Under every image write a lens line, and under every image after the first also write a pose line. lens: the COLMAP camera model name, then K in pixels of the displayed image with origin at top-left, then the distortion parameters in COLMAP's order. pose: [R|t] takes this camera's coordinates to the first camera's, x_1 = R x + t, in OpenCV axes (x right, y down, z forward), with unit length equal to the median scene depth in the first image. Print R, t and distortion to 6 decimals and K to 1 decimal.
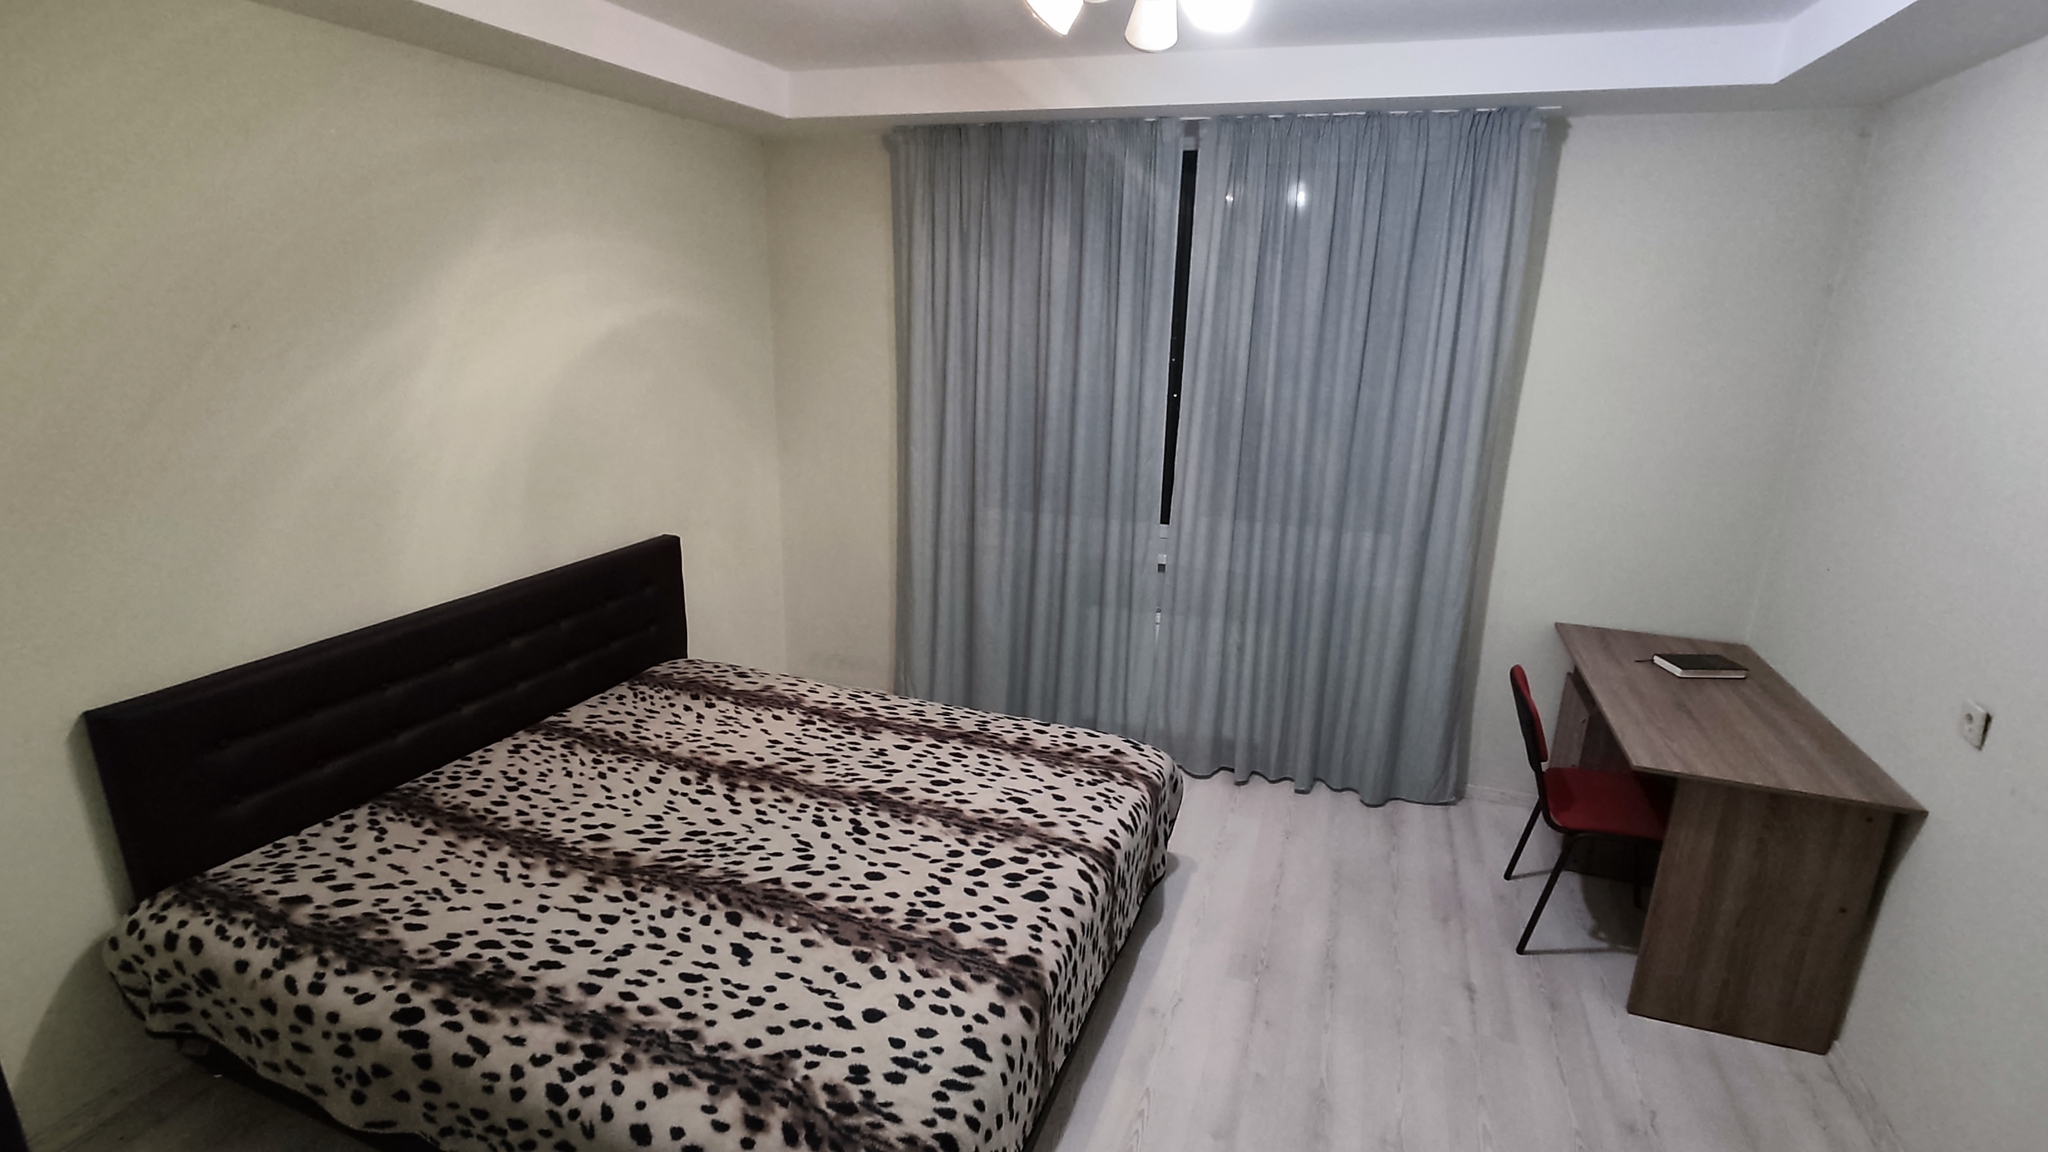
lens RADIAL K [[948.5, 0, 1015.6], [0, 948.5, 576.8], [0, 0, 1]] dist [0.008281, -0.000100]
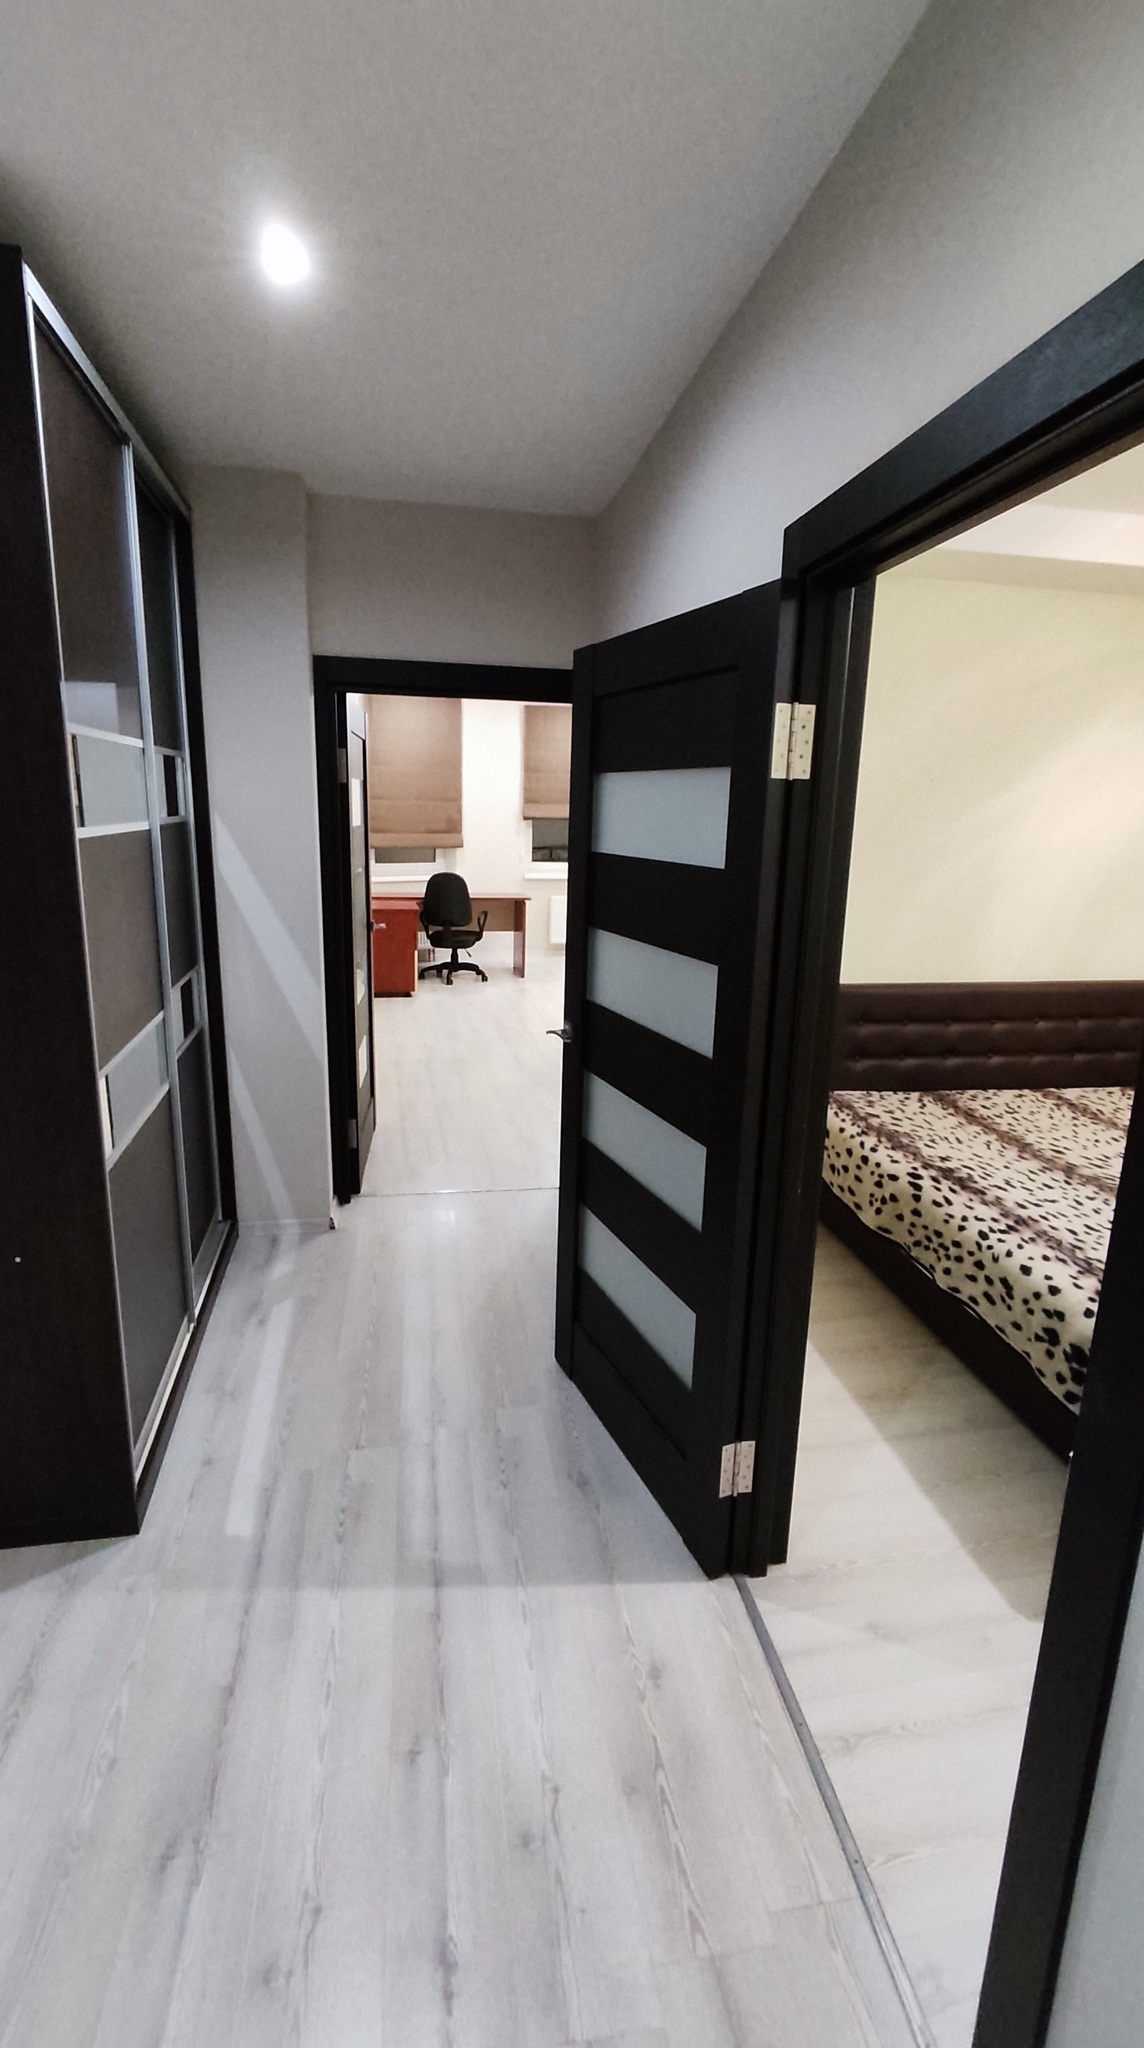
lens RADIAL K [[948.5, 0, 572.4], [0, 948.5, 1024.0], [0, 0, 1]] dist [0.008281, -0.000100]
pose [[0.539732, 0.190699, -0.819953, 0.315503], [-0.252738, 0.965780, 0.058250, 0.238702], [0.803003, 0.175794, 0.569459, -0.425586]]
